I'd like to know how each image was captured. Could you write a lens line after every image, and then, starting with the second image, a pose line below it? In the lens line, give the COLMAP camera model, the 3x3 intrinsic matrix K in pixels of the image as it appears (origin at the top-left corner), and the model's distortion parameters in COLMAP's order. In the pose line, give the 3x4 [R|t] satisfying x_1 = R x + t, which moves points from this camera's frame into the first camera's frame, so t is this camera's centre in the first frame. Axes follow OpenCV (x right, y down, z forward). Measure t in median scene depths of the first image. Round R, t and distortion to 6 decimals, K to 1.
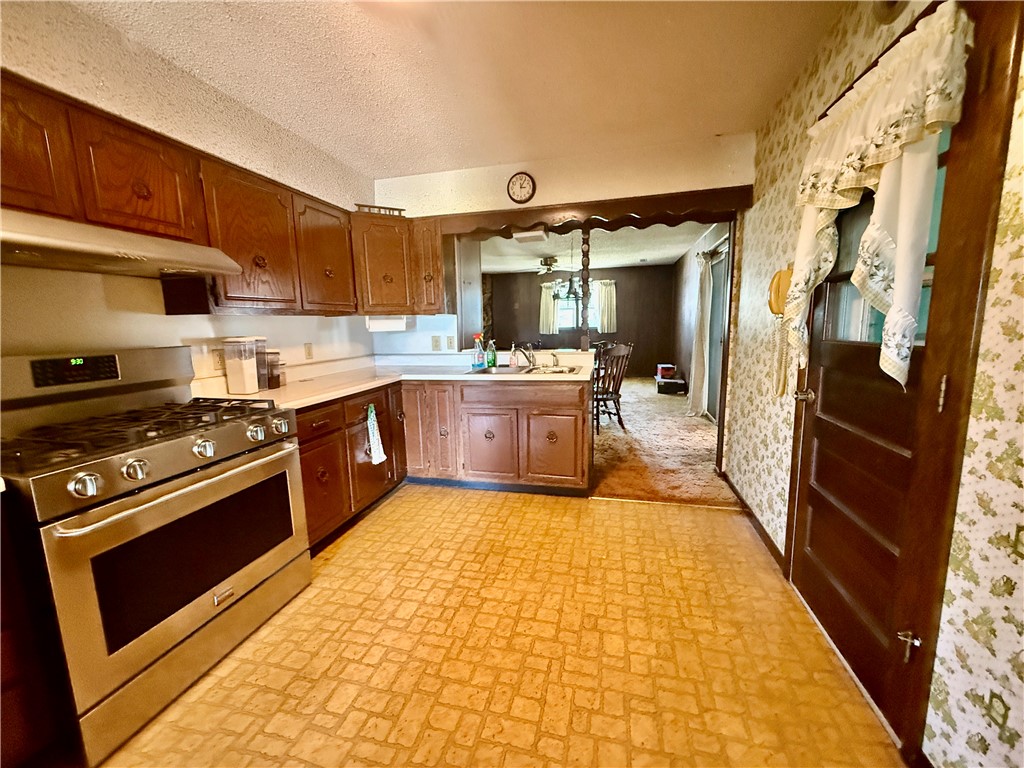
lens RADIAL K [[406.9, 0, 509.7], [0, 406.9, 386.2], [0, 0, 1]] dist [0.000373, -0.000052]
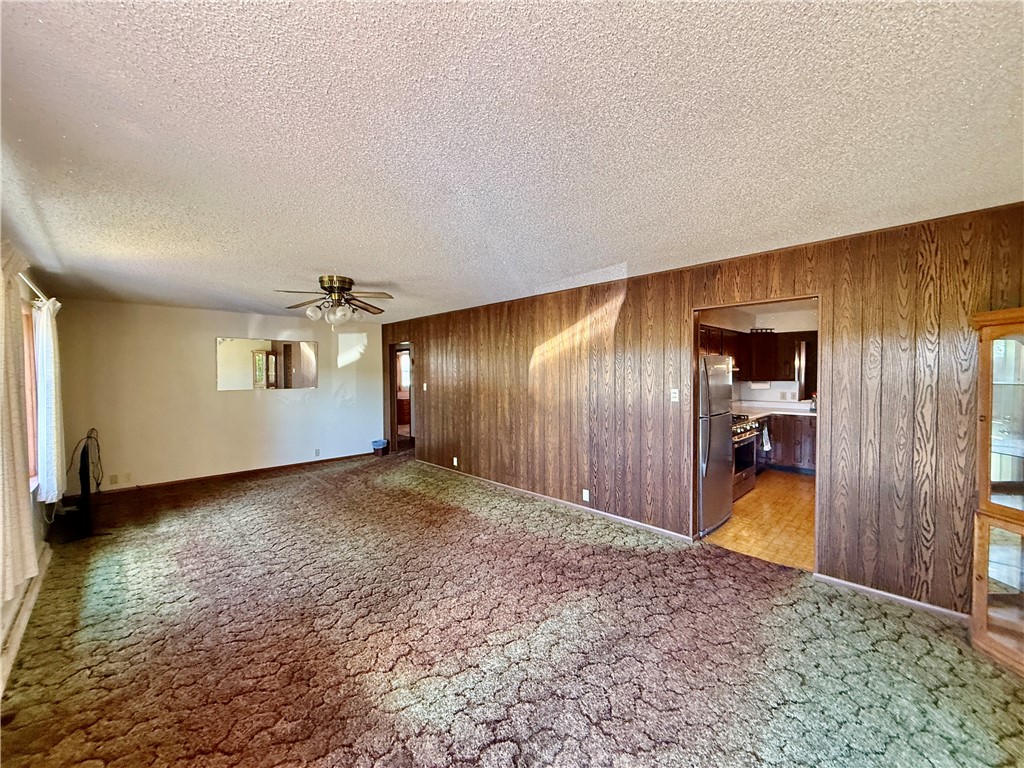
lens RADIAL K [[406.9, 0, 512.8], [0, 406.9, 385.4], [0, 0, 1]] dist [0.000373, -0.000052]
pose [[0.858507, 0.034534, -0.511638, -0.467453], [-0.091025, 0.992148, -0.085769, 0.185496], [0.504658, 0.120205, 0.854910, -1.898311]]
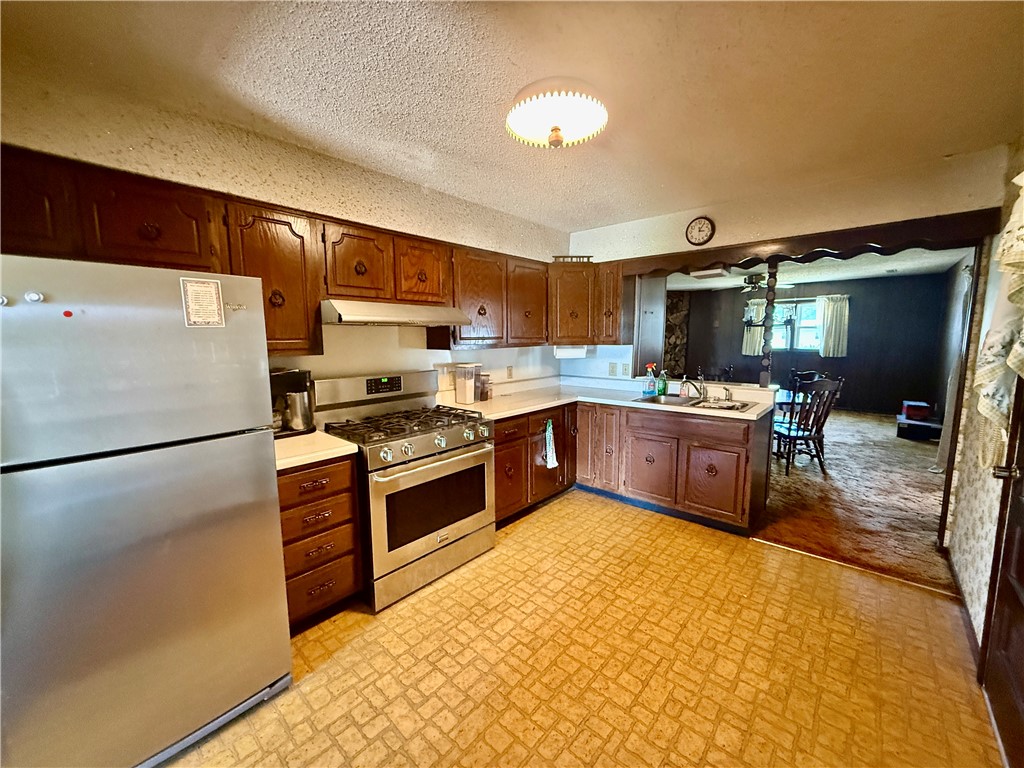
lens RADIAL K [[406.9, 0, 509.0], [0, 406.9, 384.3], [0, 0, 1]] dist [0.000373, -0.000052]
pose [[0.886211, 0.070748, -0.457849, 0.132465], [-0.082193, 0.996603, -0.005095, -0.056383], [0.455933, 0.042148, 0.889015, -0.202276]]
